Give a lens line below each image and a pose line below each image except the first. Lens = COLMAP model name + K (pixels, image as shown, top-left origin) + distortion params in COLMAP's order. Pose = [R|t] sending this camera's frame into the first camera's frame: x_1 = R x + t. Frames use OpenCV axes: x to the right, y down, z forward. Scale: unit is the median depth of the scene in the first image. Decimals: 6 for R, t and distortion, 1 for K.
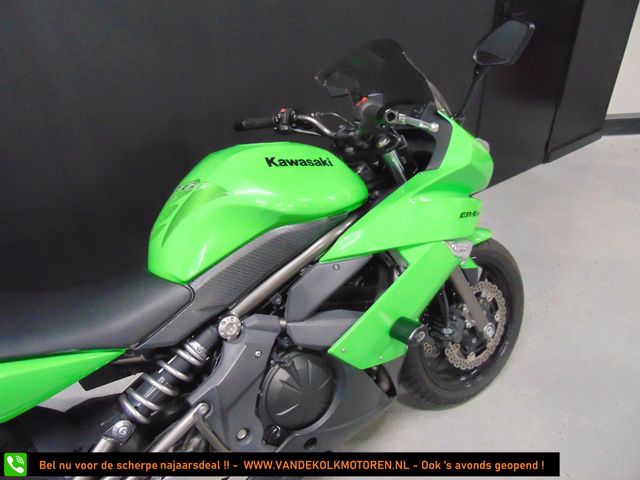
lens RADIAL K [[481.0, 0, 320.0], [0, 481.0, 240.0], [0, 0, 1]] dist [-0.033201, 0.083231]
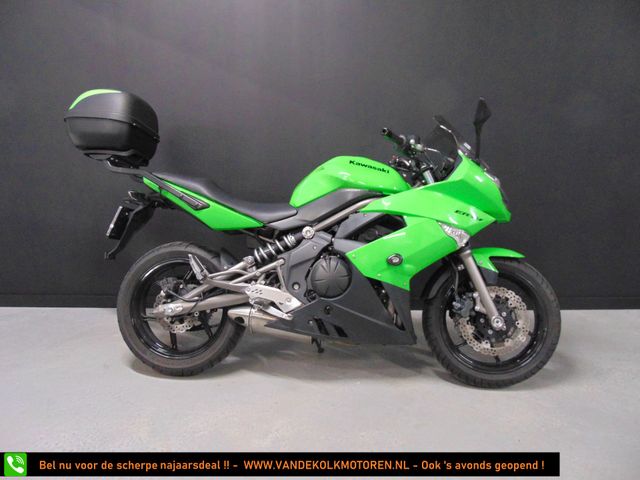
lens RADIAL K [[481.0, 0, 320.0], [0, 481.0, 240.0], [0, 0, 1]] dist [-0.033201, 0.083231]
pose [[0.780192, 0.148278, -0.607713, 0.987434], [-0.331587, 0.921812, -0.200781, 0.544813], [0.530425, 0.358158, 0.768357, -0.476834]]
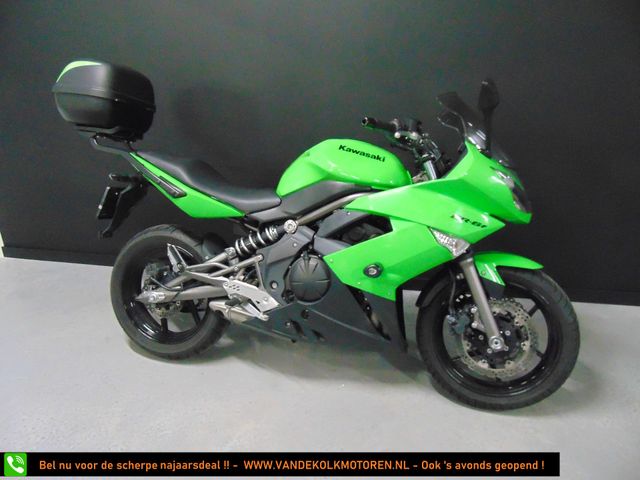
lens RADIAL K [[481.0, 0, 320.0], [0, 481.0, 240.0], [0, 0, 1]] dist [-0.033201, 0.083231]
pose [[0.651700, 0.282583, -0.703870, 1.084437], [-0.384856, 0.922868, 0.014173, 0.144205], [0.653584, 0.261653, 0.710187, -0.202862]]
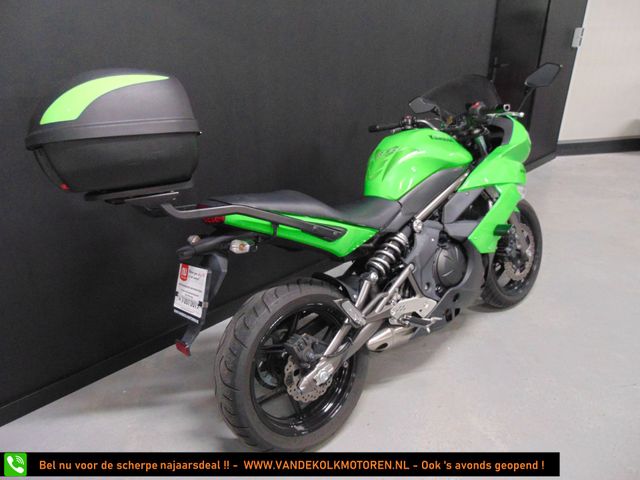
lens RADIAL K [[481.0, 0, 320.0], [0, 481.0, 240.0], [0, 0, 1]] dist [-0.033201, 0.083231]
pose [[0.993277, -0.039989, 0.108639, -0.682669], [0.050464, 0.994155, -0.095443, 0.352991], [-0.104187, 0.100283, 0.989489, -0.684953]]
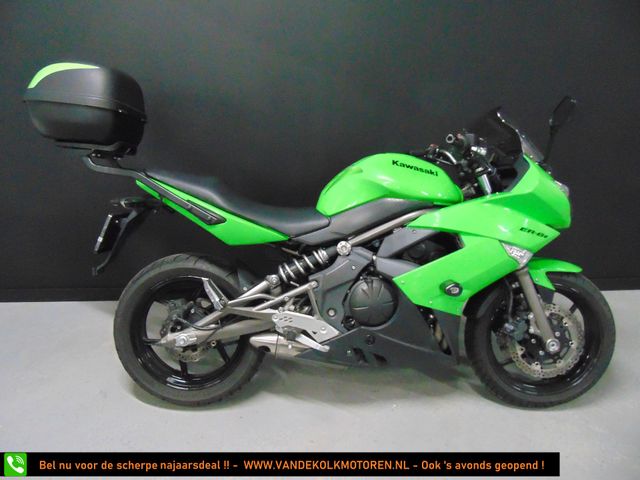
lens RADIAL K [[481.0, 0, 320.0], [0, 481.0, 240.0], [0, 0, 1]] dist [-0.033201, 0.083231]
pose [[0.833481, 0.235665, -0.499771, 0.539483], [-0.310293, 0.948027, -0.070445, 0.273241], [0.457195, 0.213790, 0.863288, -0.485930]]
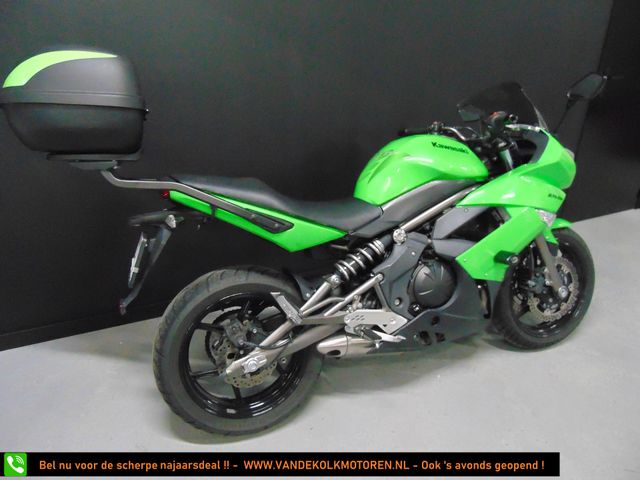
lens RADIAL K [[481.0, 0, 320.0], [0, 481.0, 240.0], [0, 0, 1]] dist [-0.033201, 0.083231]
pose [[0.977610, 0.123184, -0.170601, -0.153605], [-0.139775, 0.986187, -0.088876, 0.349894], [0.157297, 0.110732, 0.981324, -0.647238]]
